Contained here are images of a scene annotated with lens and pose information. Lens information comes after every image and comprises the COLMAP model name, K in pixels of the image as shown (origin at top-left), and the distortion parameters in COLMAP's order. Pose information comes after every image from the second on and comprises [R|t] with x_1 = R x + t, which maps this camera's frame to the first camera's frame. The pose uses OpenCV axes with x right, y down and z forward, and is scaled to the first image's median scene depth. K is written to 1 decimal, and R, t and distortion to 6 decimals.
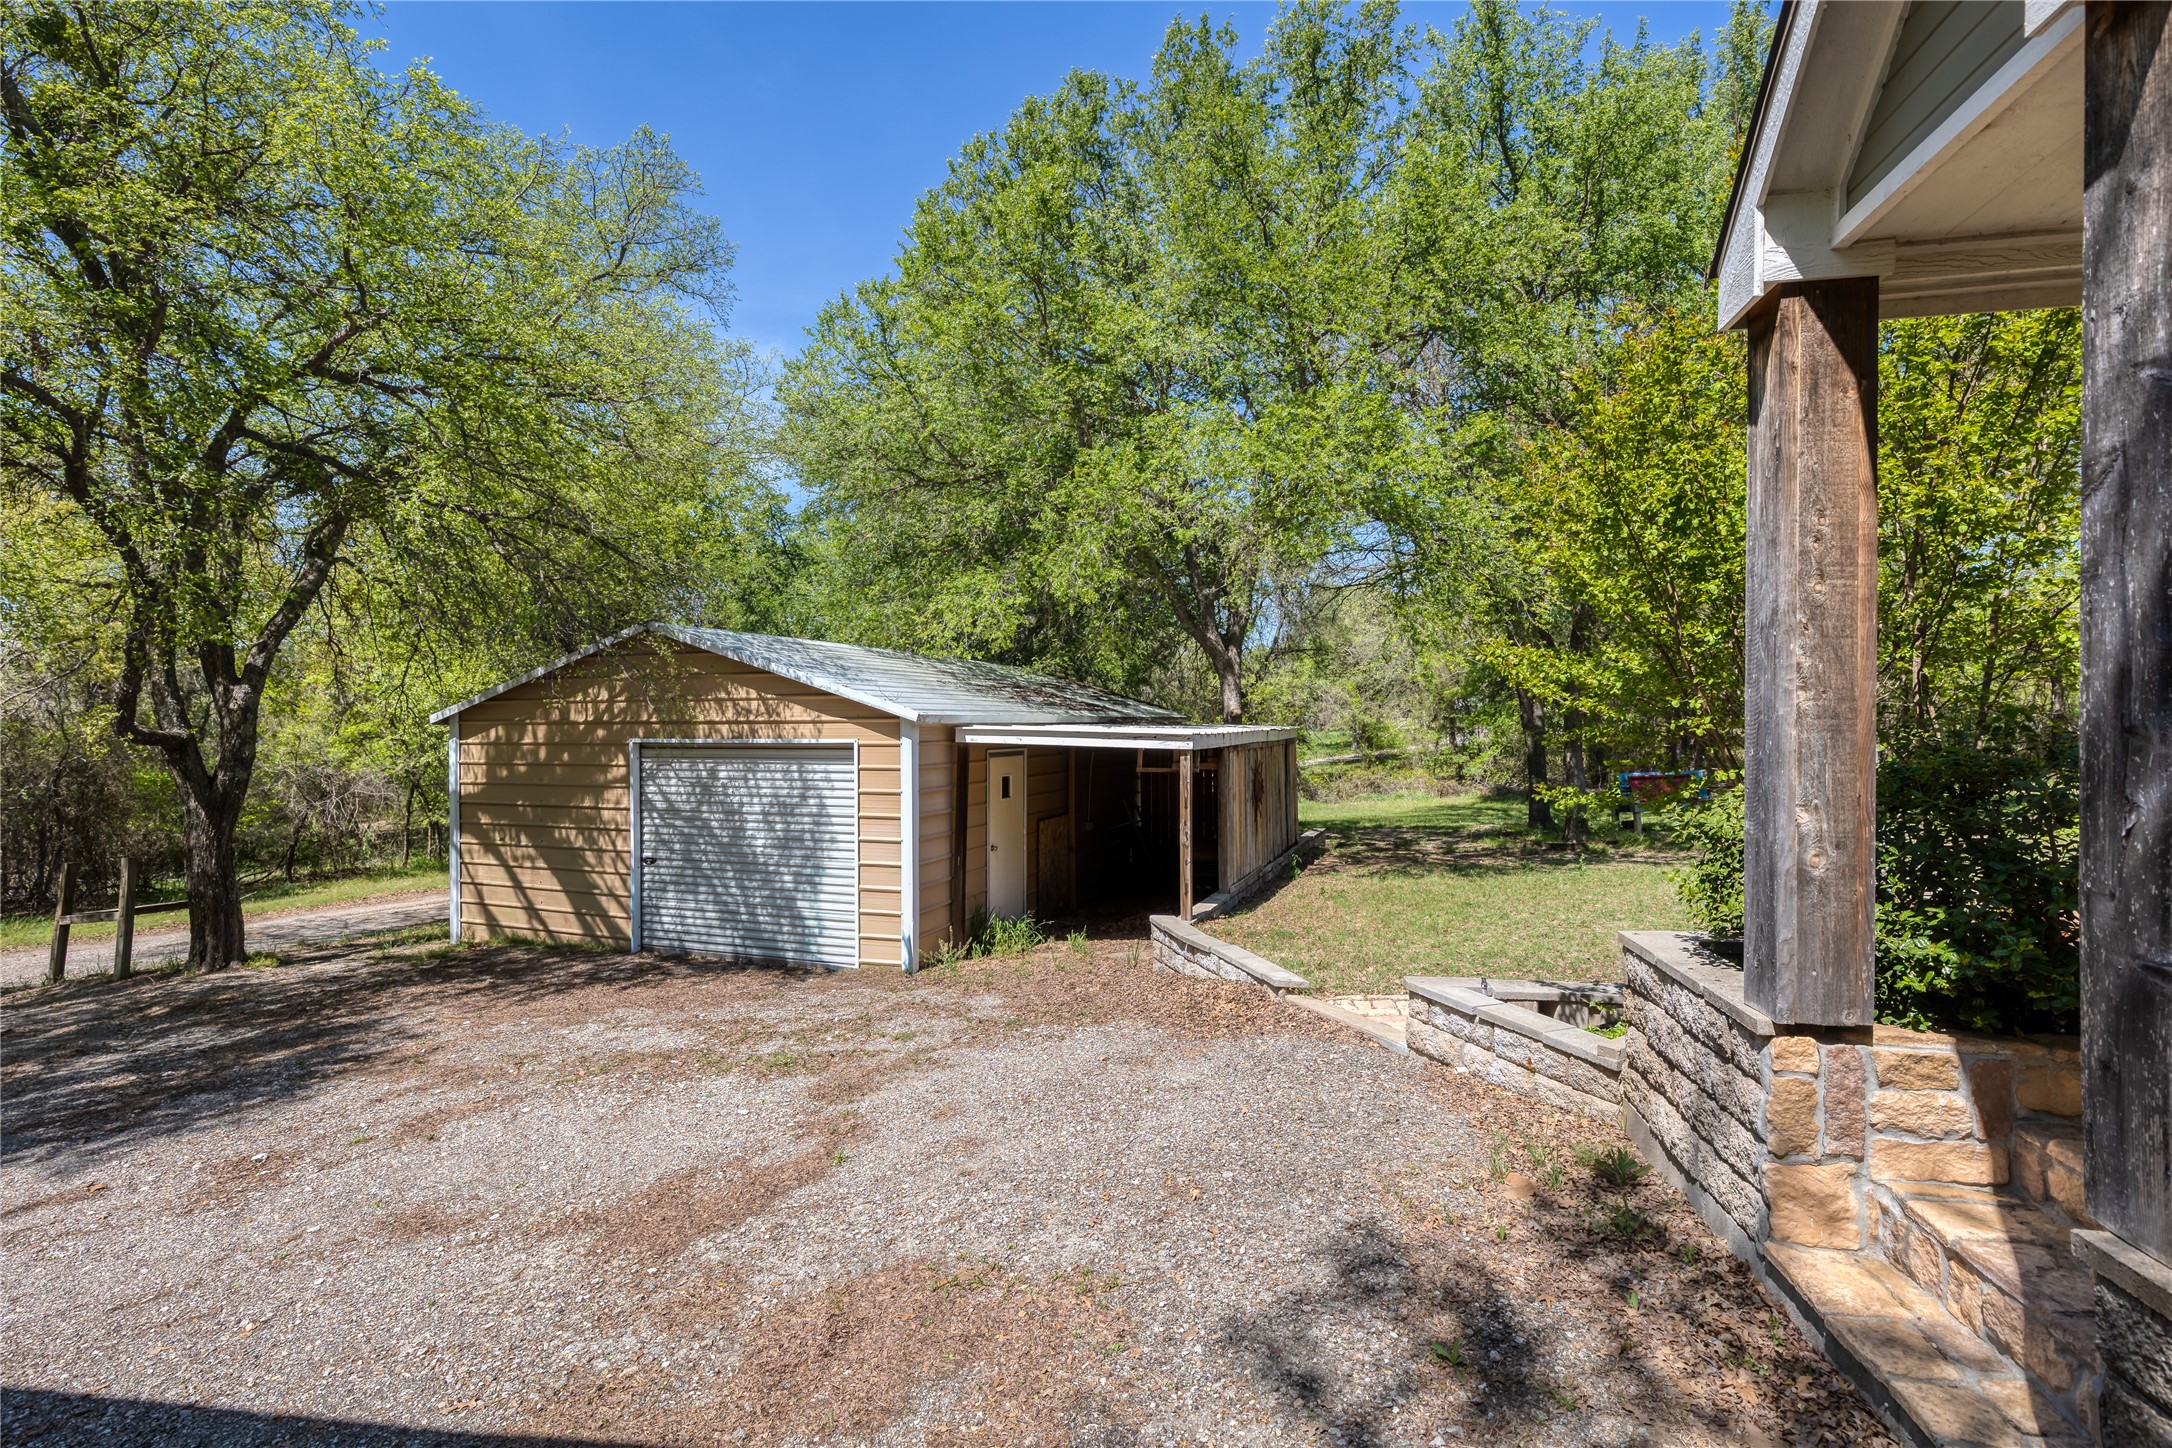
lens RADIAL K [[988.8, 0, 1086.0], [0, 988.8, 724.0], [0, 0, 1]] dist [-0.001821, -0.000101]
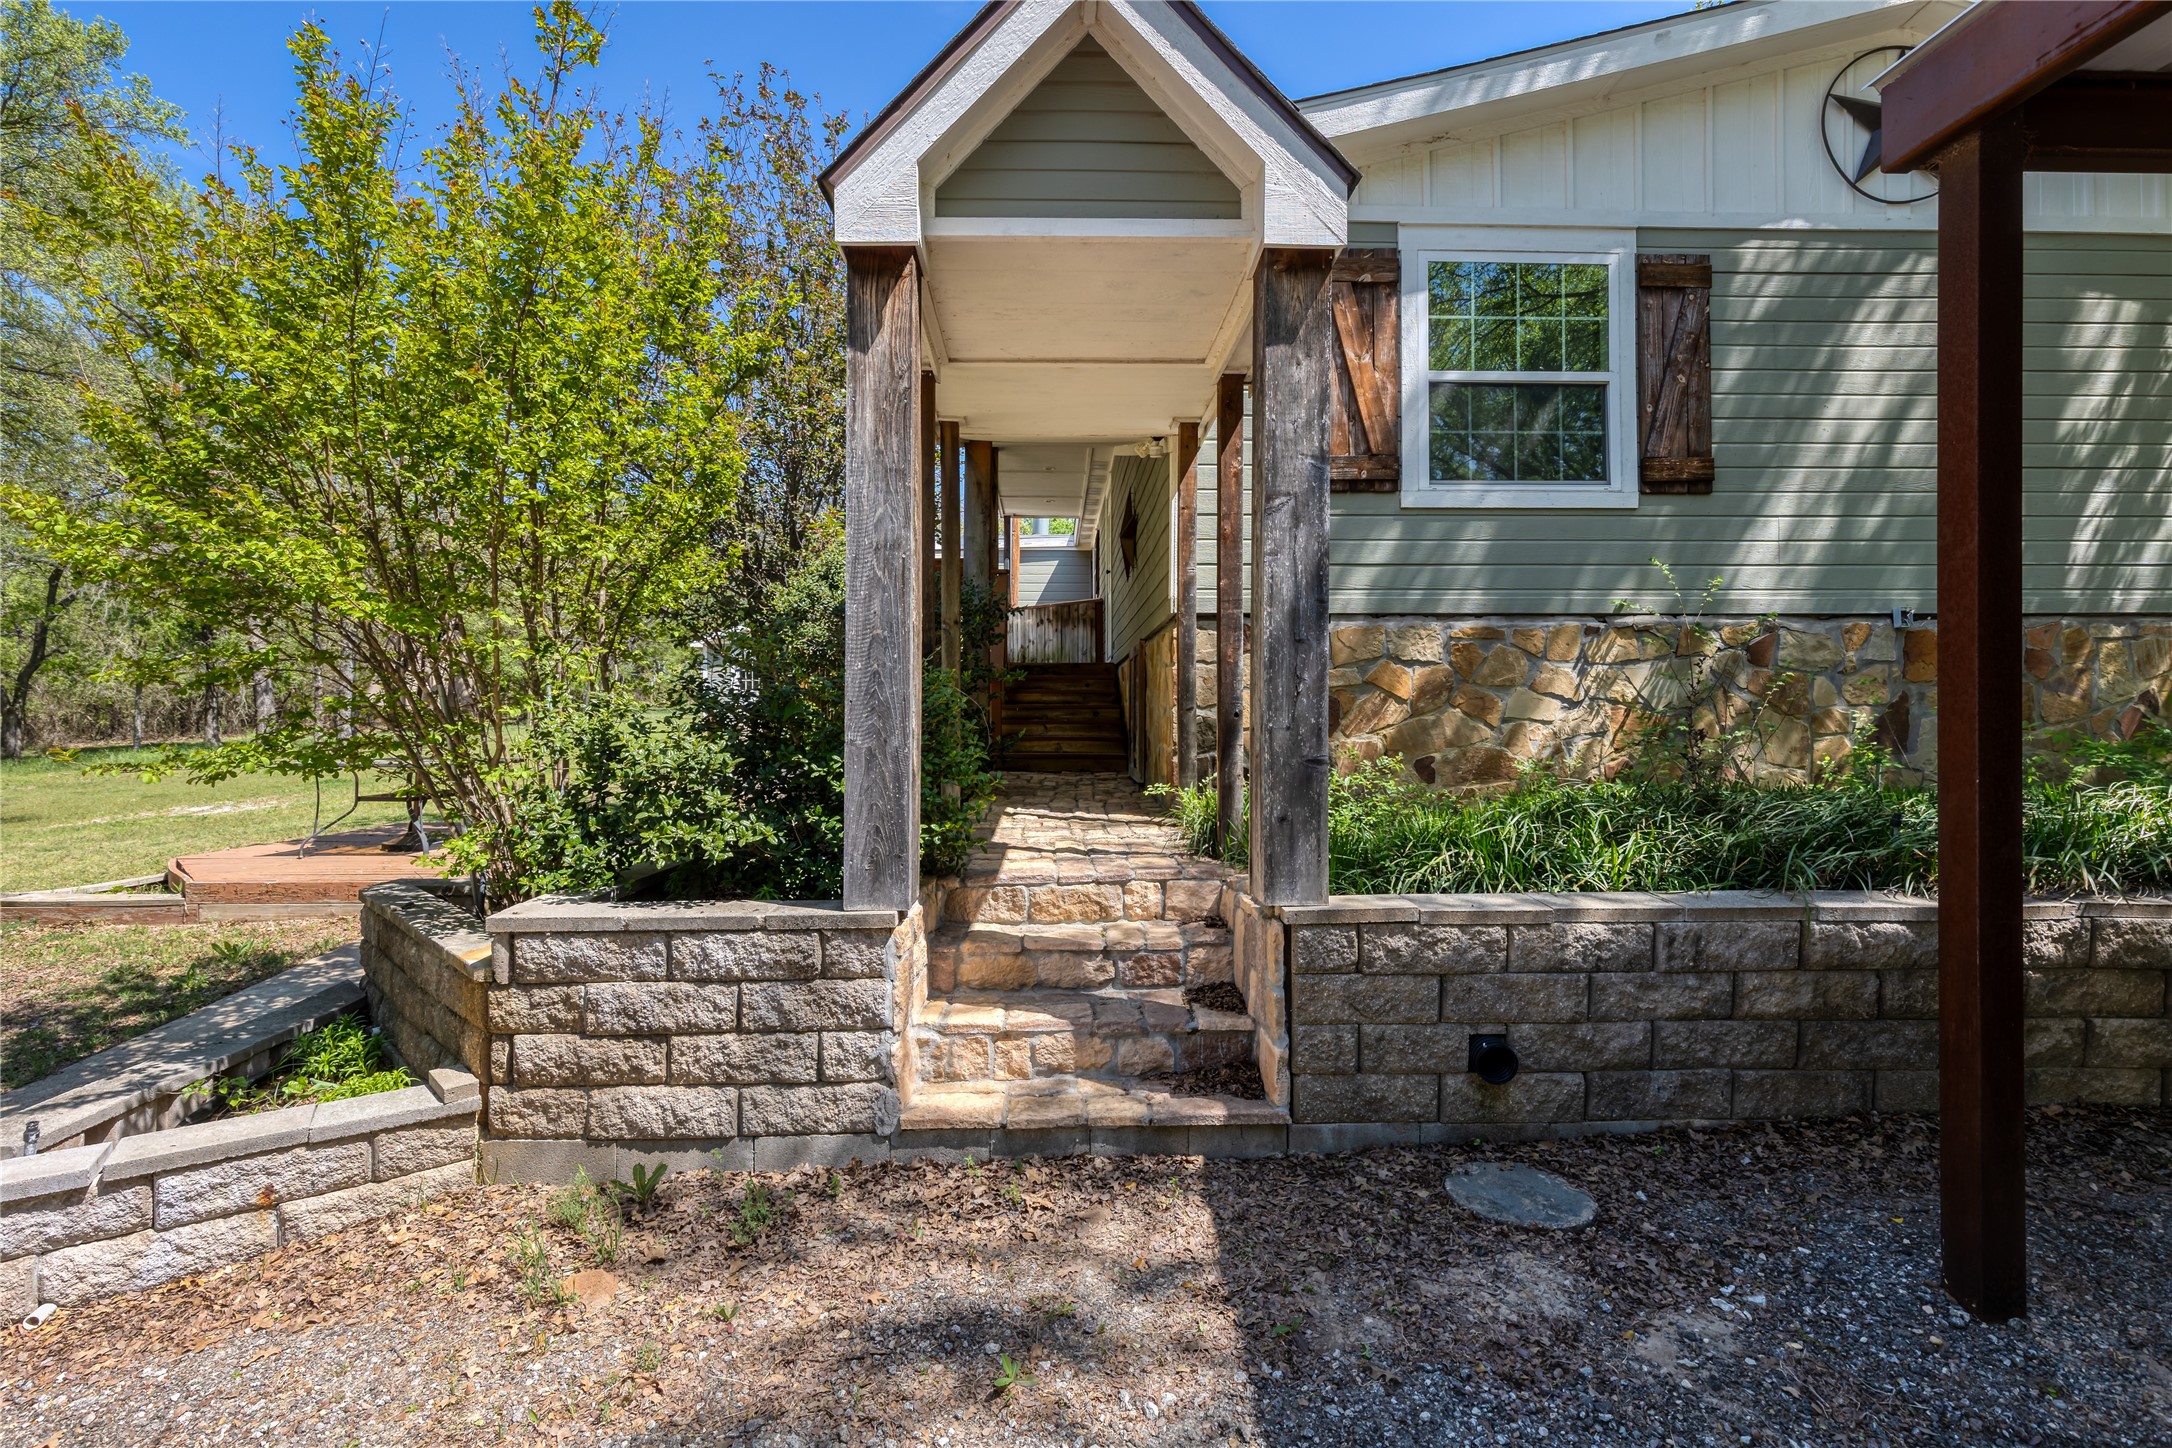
lens RADIAL K [[988.8, 0, 1086.0], [0, 988.8, 724.0], [0, 0, 1]] dist [-0.001821, -0.000101]
pose [[-0.260768, 0.000839, 0.965401, -0.260322], [0.005523, 0.999985, 0.000623, 0.057278], [-0.965386, 0.005495, -0.260769, 0.664700]]
